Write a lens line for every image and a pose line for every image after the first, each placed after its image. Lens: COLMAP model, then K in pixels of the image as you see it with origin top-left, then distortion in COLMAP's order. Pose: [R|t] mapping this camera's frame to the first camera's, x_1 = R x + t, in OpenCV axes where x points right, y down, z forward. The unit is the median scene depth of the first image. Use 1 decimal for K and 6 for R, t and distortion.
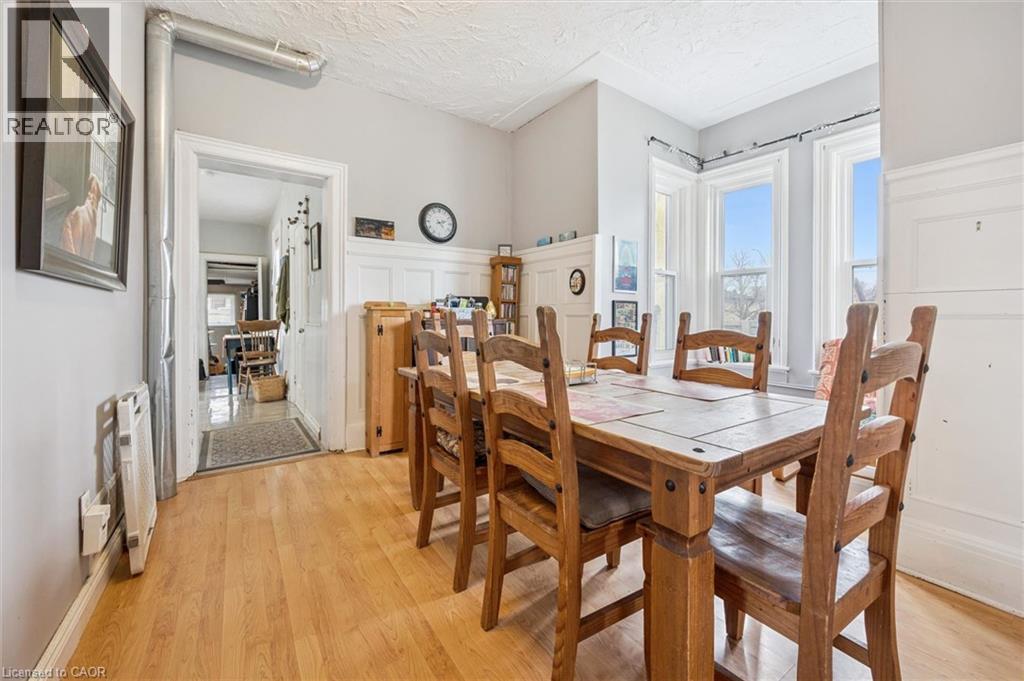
lens RADIAL K [[412.1, 0, 511.4], [0, 412.1, 323.3], [0, 0, 1]] dist [0.000084, 0.000007]
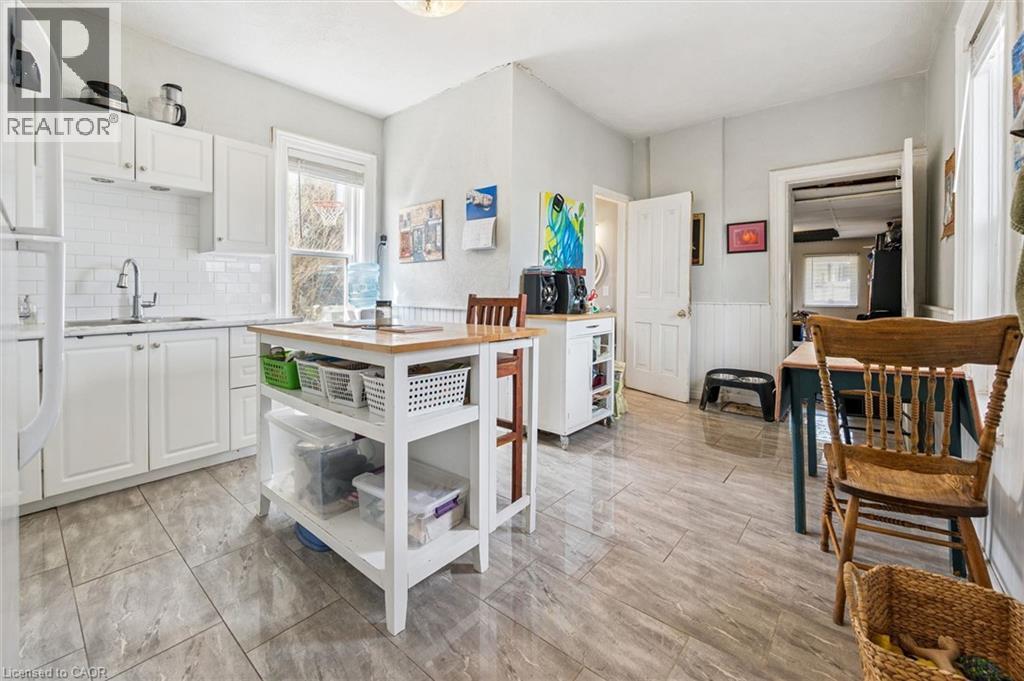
lens RADIAL K [[427.1, 0, 515.7], [0, 427.1, 295.0], [0, 0, 1]] dist [-0.000753, -0.000199]
pose [[0.279226, 0.010478, -0.960168, -0.740763], [-0.014159, 0.999877, 0.006794, -0.028312], [0.960121, 0.011698, 0.279340, 1.214976]]
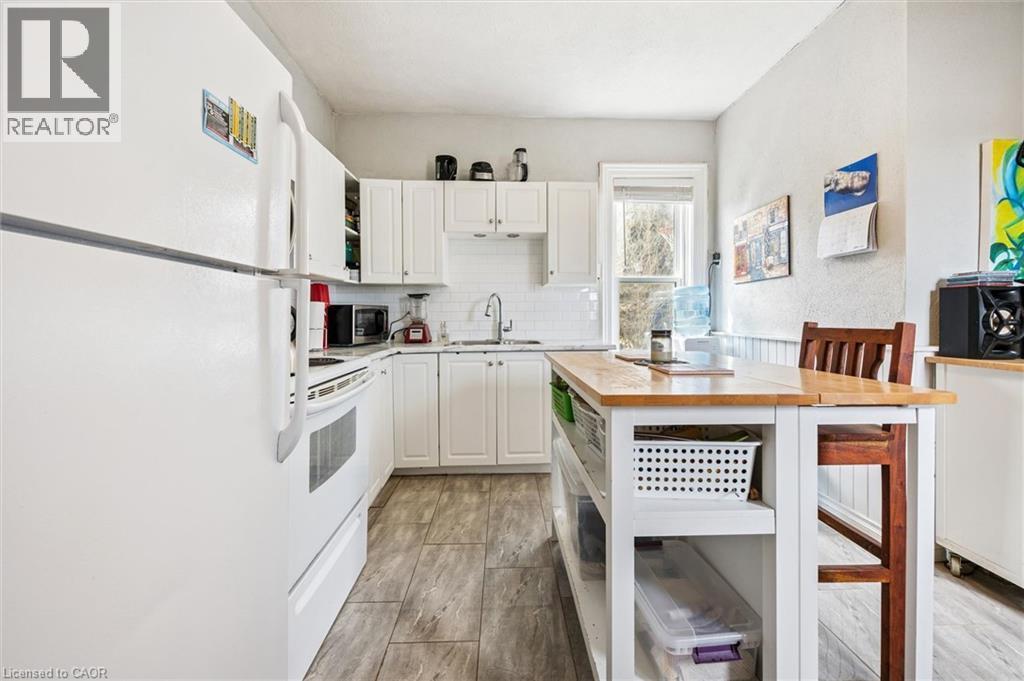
lens RADIAL K [[415.0, 0, 513.1], [0, 415.0, 314.6], [0, 0, 1]] dist [-0.000301, -0.000149]
pose [[-0.530102, -0.003814, -0.847925, -0.897938], [-0.007137, 0.999975, -0.000036, -0.029785], [0.847904, 0.006033, -0.530116, 1.317285]]
